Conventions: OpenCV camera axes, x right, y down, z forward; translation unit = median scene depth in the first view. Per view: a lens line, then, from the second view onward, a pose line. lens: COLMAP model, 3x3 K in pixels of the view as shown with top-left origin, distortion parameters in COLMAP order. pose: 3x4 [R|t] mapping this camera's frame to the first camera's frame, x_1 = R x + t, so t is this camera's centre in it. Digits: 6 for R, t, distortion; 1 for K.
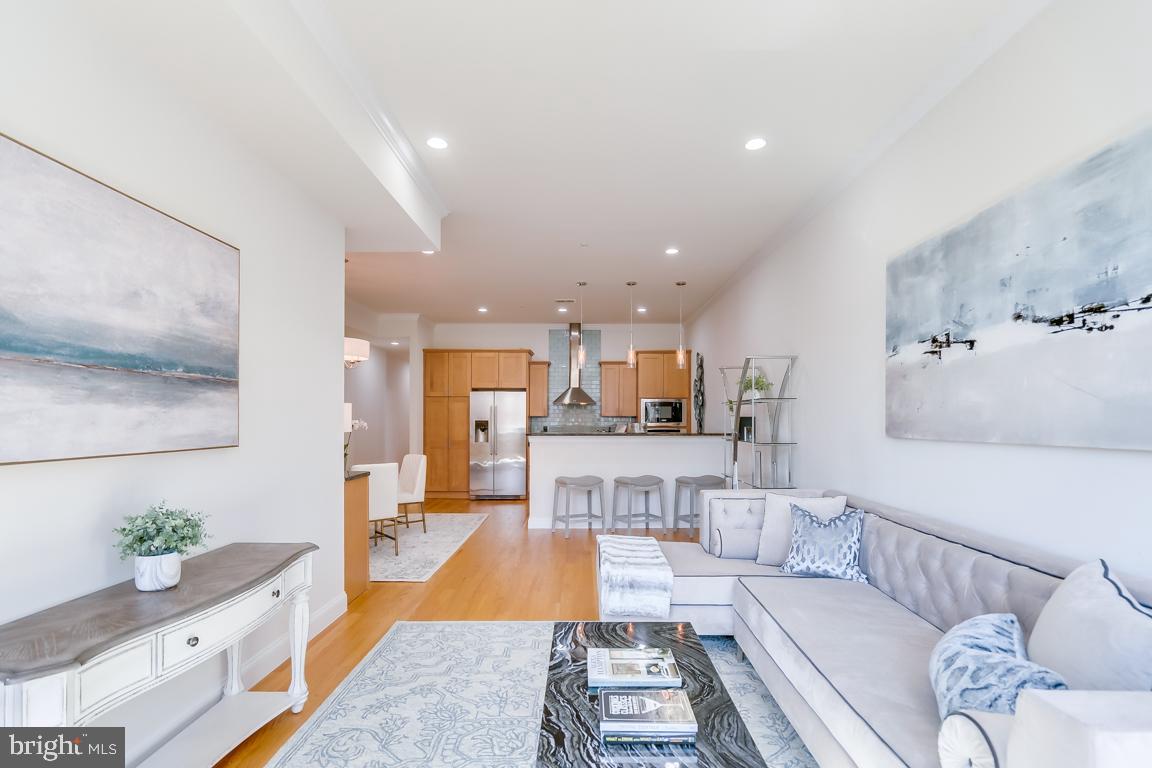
lens RADIAL K [[531.3, 0, 581.8], [0, 531.3, 418.3], [0, 0, 1]] dist [-0.003928, 0.002656]
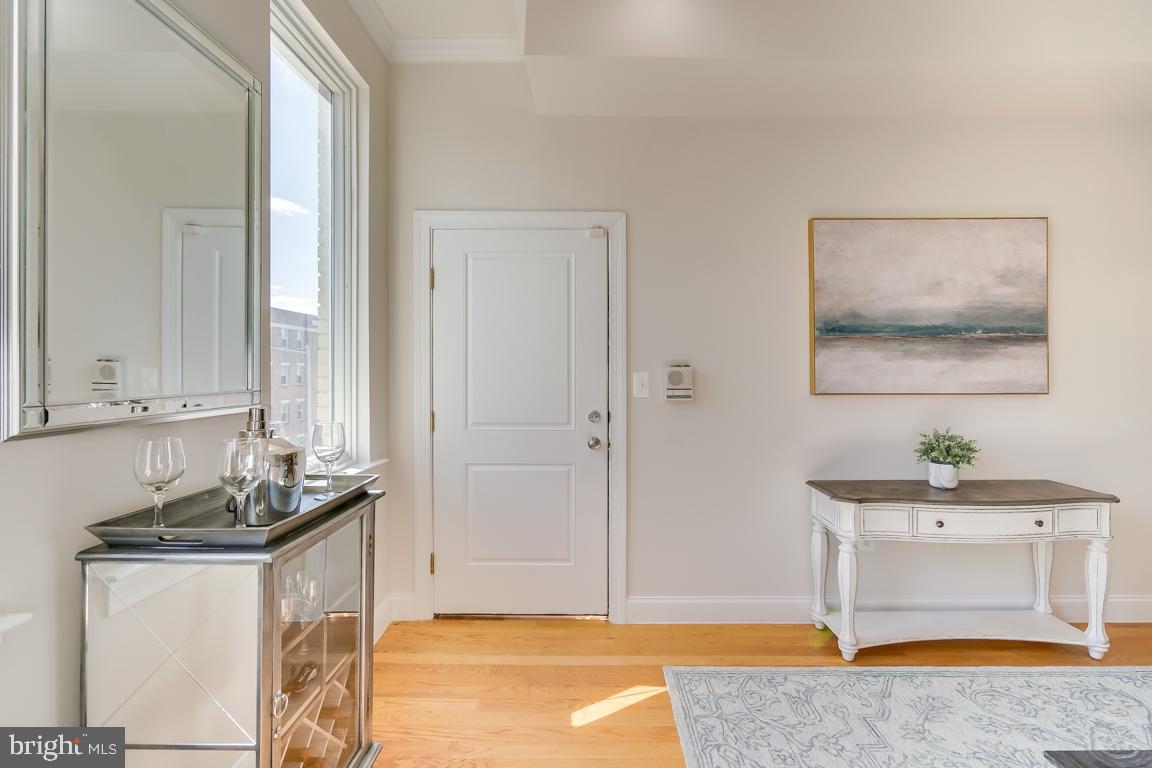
lens RADIAL K [[531.3, 0, 593.5], [0, 531.3, 371.1], [0, 0, 1]] dist [-0.003928, 0.002656]
pose [[0.010893, -0.002893, -0.999936, 0.482714], [0.003808, 0.999989, -0.002852, 0.004626], [0.999933, -0.003776, 0.010904, 0.032769]]
